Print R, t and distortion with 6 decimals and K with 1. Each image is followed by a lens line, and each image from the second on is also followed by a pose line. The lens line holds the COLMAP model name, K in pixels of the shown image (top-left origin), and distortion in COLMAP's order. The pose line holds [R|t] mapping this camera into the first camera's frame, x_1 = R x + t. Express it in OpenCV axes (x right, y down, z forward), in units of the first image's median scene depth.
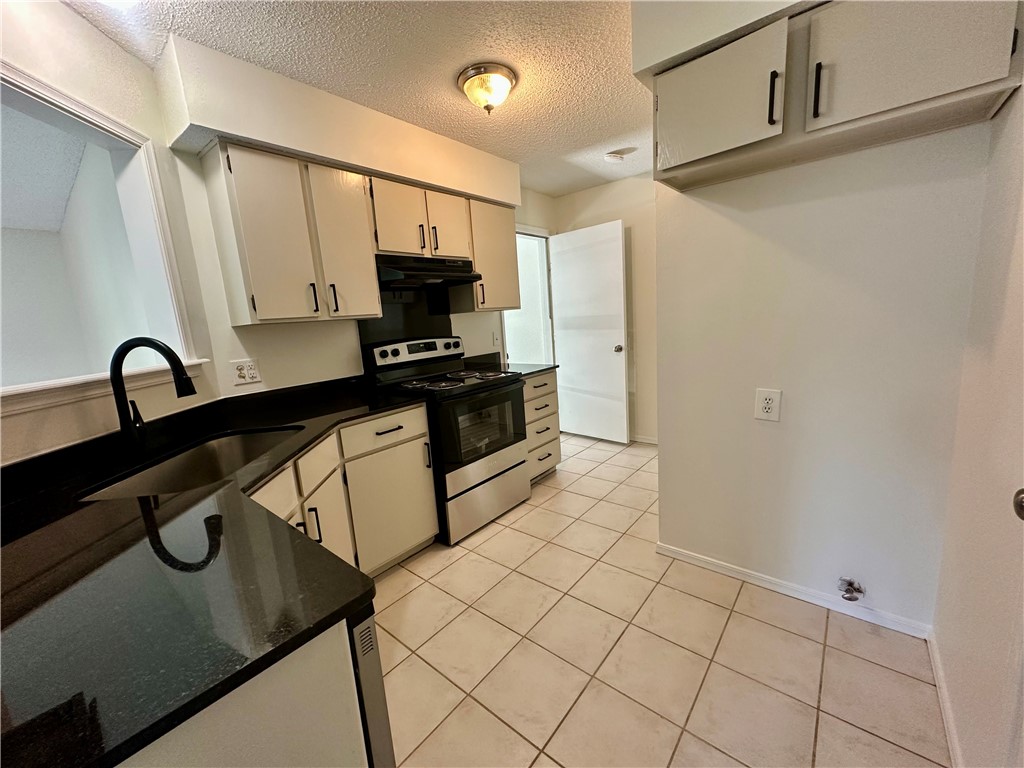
lens RADIAL K [[408.6, 0, 513.2], [0, 408.6, 382.1], [0, 0, 1]] dist [-0.000573, 0.000995]
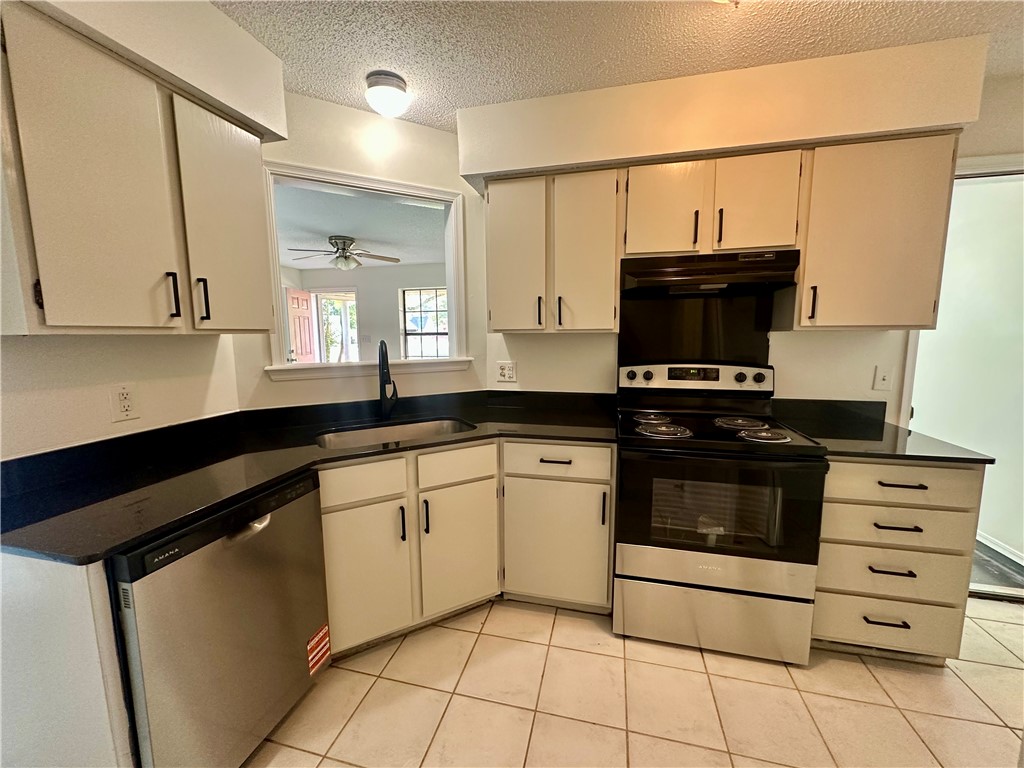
lens RADIAL K [[408.6, 0, 510.2], [0, 408.6, 382.8], [0, 0, 1]] dist [-0.000573, 0.000995]
pose [[0.436639, 0.176531, -0.882147, 0.326097], [-0.168067, 0.979302, 0.112785, -0.105994], [0.883799, 0.099013, 0.457270, 0.388533]]
